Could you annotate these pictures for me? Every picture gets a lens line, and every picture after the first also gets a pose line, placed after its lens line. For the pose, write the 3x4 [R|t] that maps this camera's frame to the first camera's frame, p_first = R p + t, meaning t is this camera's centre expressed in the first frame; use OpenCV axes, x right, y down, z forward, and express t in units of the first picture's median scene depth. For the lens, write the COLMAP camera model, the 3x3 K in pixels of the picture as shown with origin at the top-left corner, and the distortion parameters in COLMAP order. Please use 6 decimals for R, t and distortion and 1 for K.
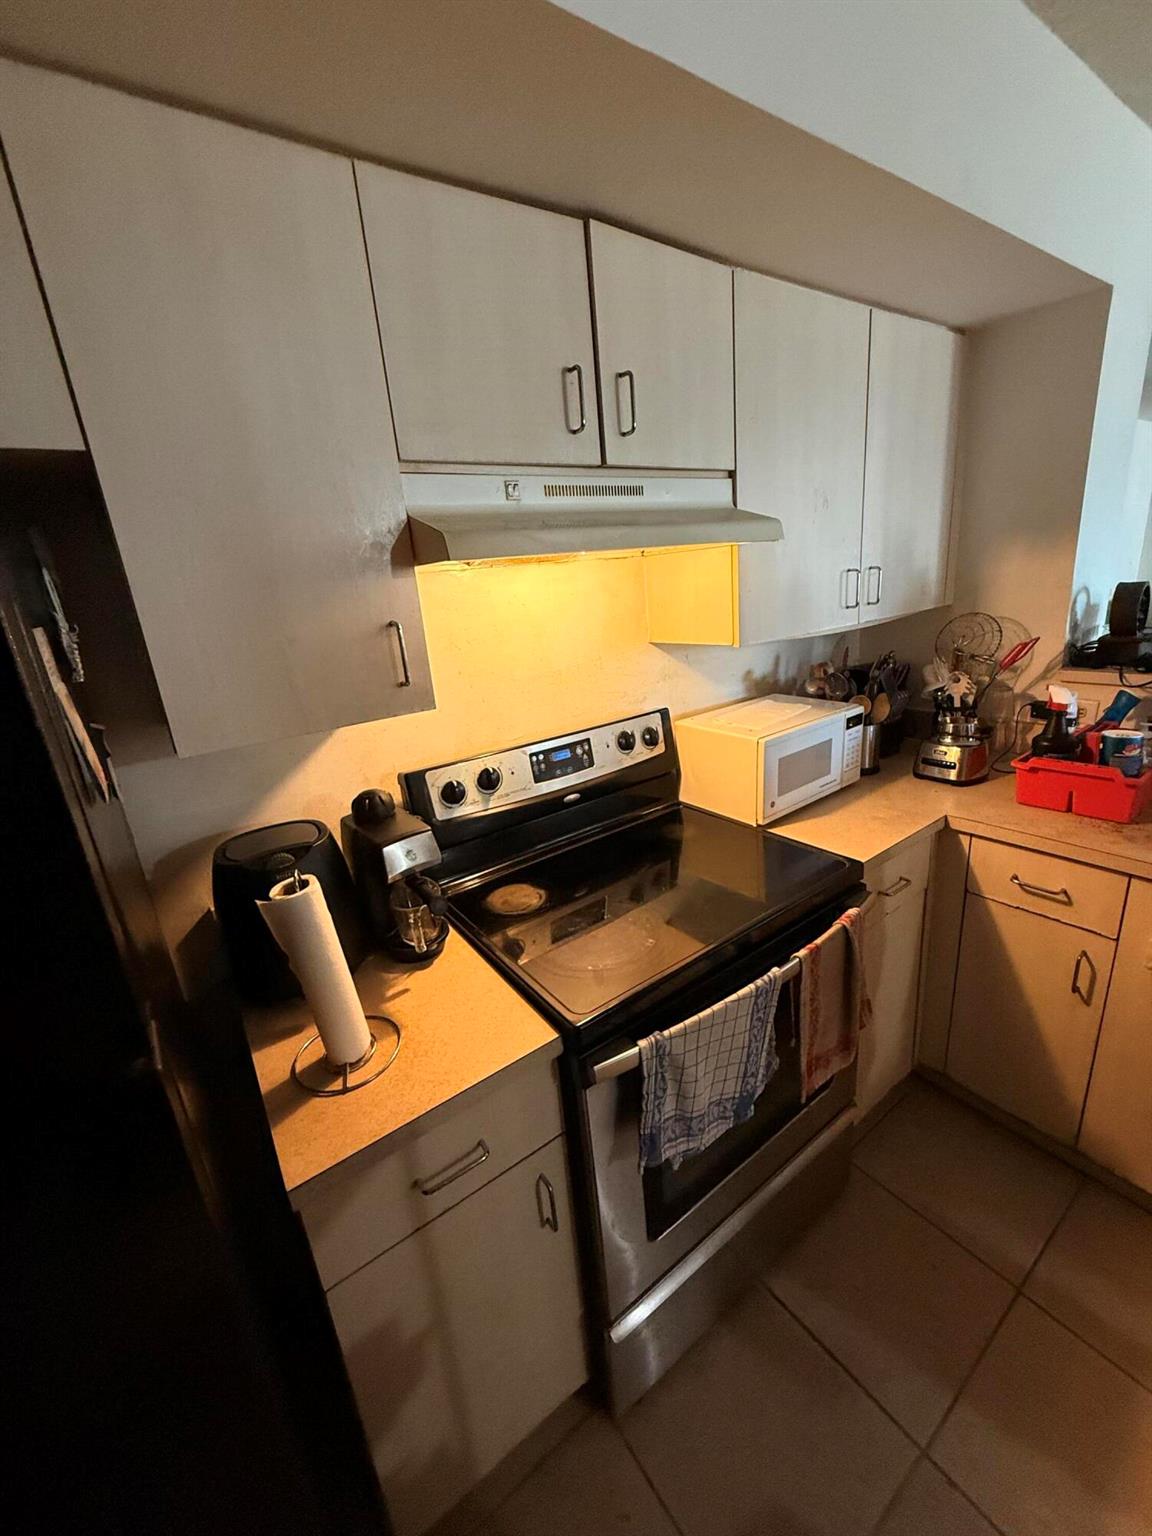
lens RADIAL K [[613.8, 0, 576.0], [0, 613.8, 768.0], [0, 0, 1]] dist [-0.002677, -0.000151]
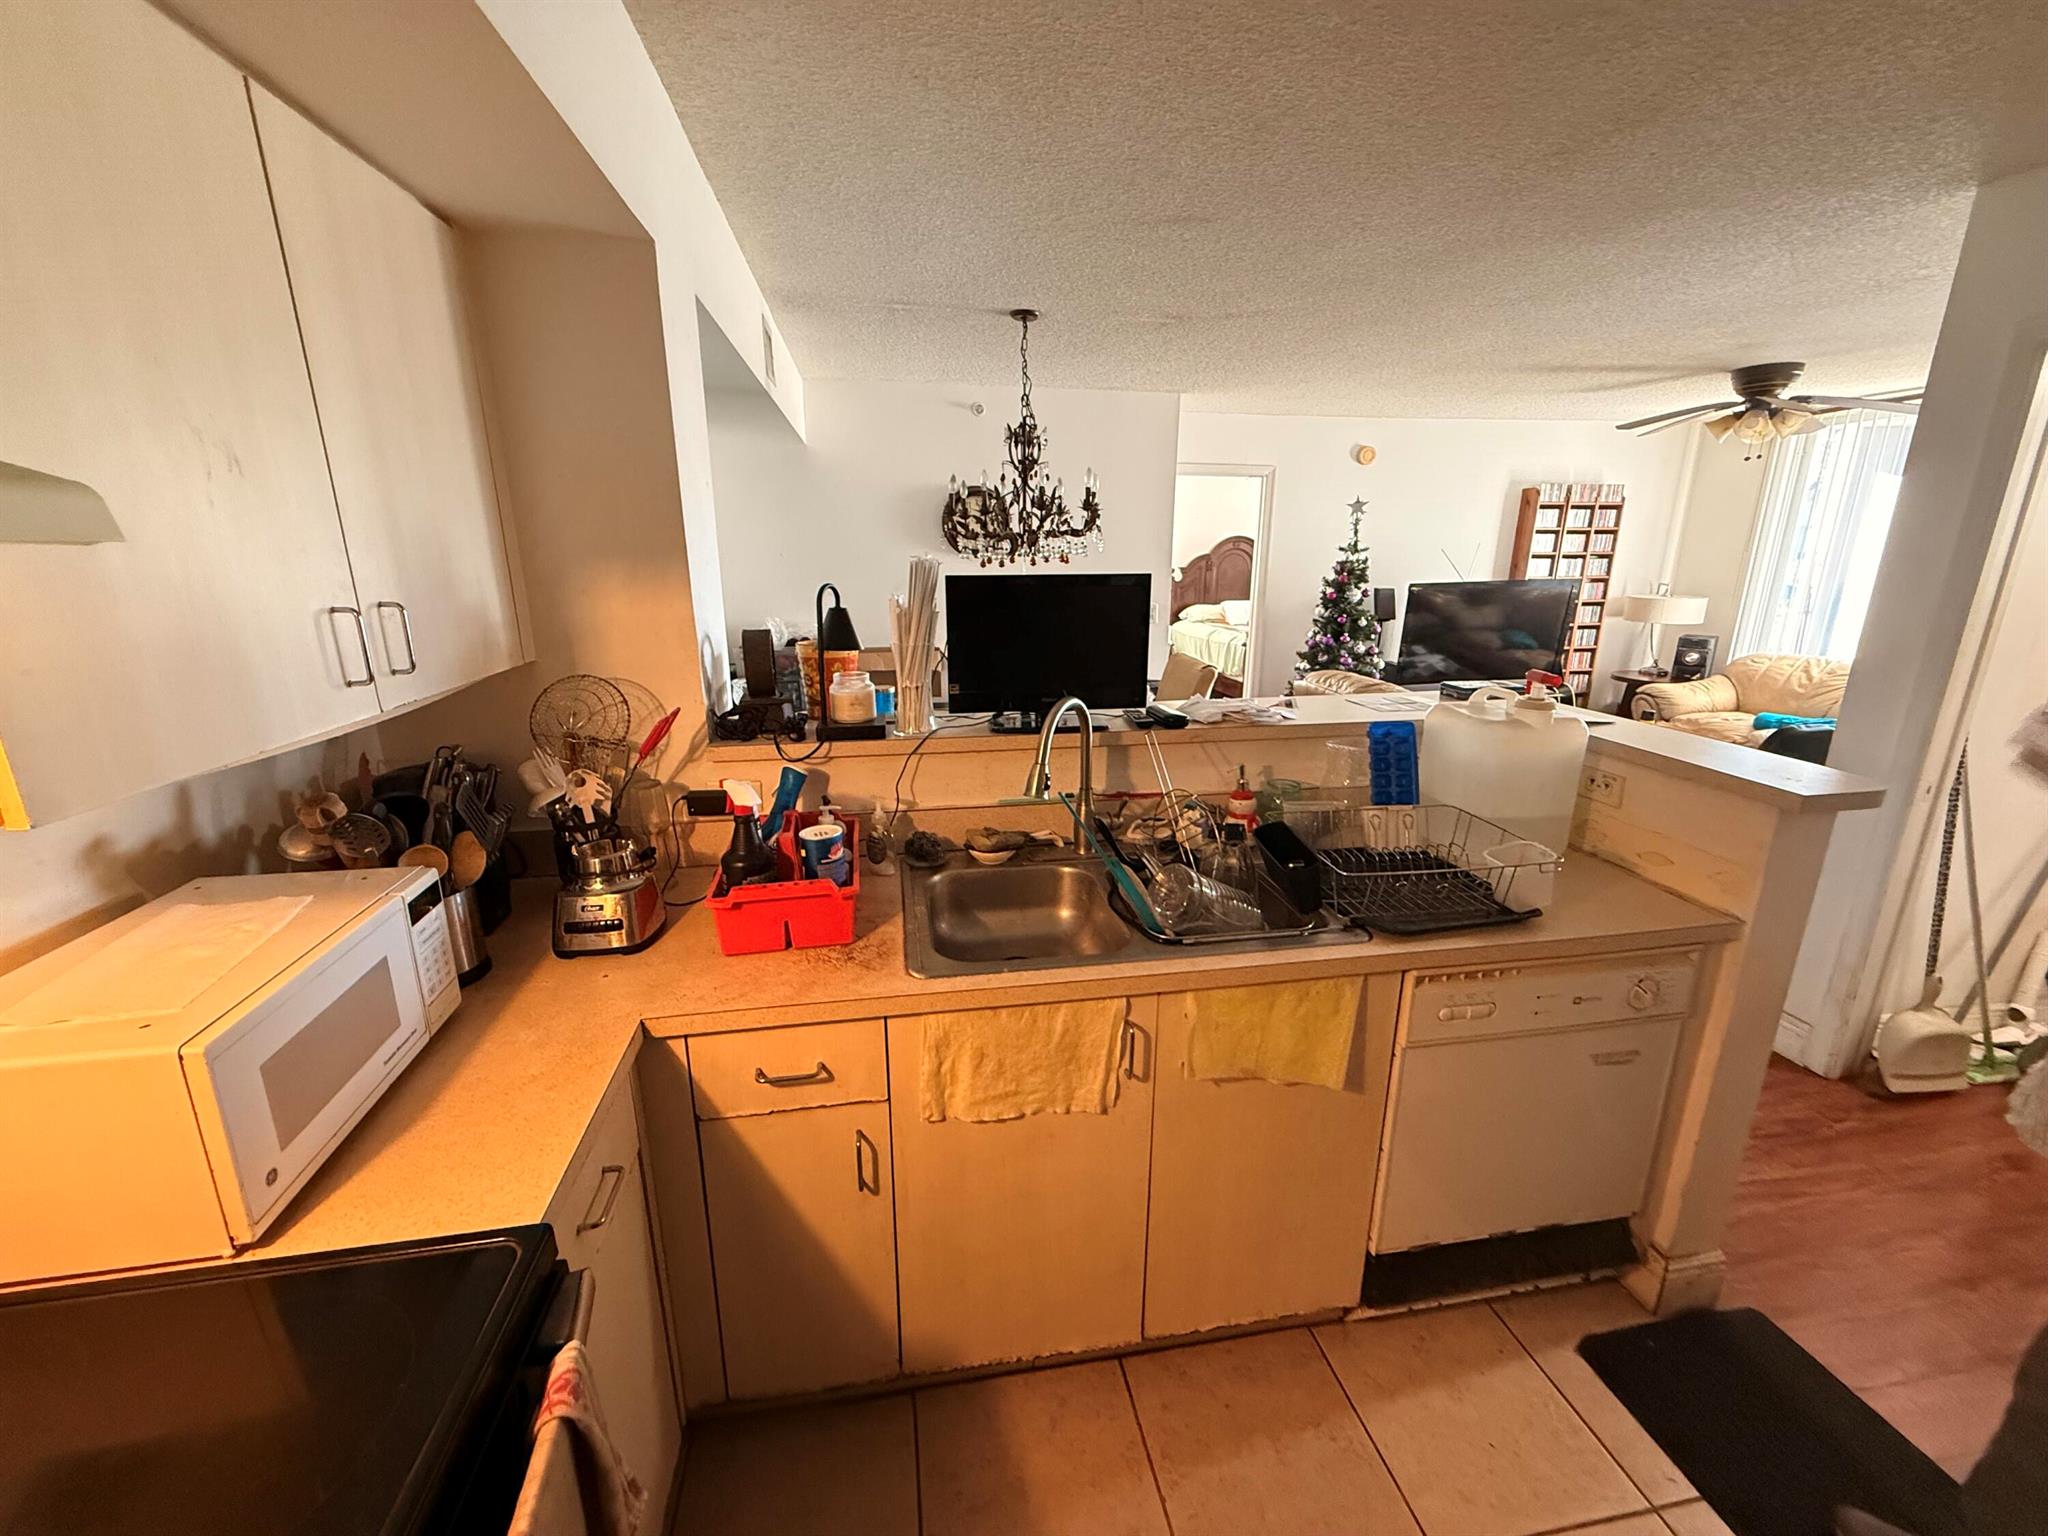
lens RADIAL K [[818.4, 0, 1024.0], [0, 818.4, 768.0], [0, 0, 1]] dist [-0.002677, -0.000151]
pose [[0.434021, -0.149141, 0.888472, 0.085794], [0.227551, 0.972373, 0.052066, -0.104057], [-0.871692, 0.179575, 0.455968, 0.239653]]
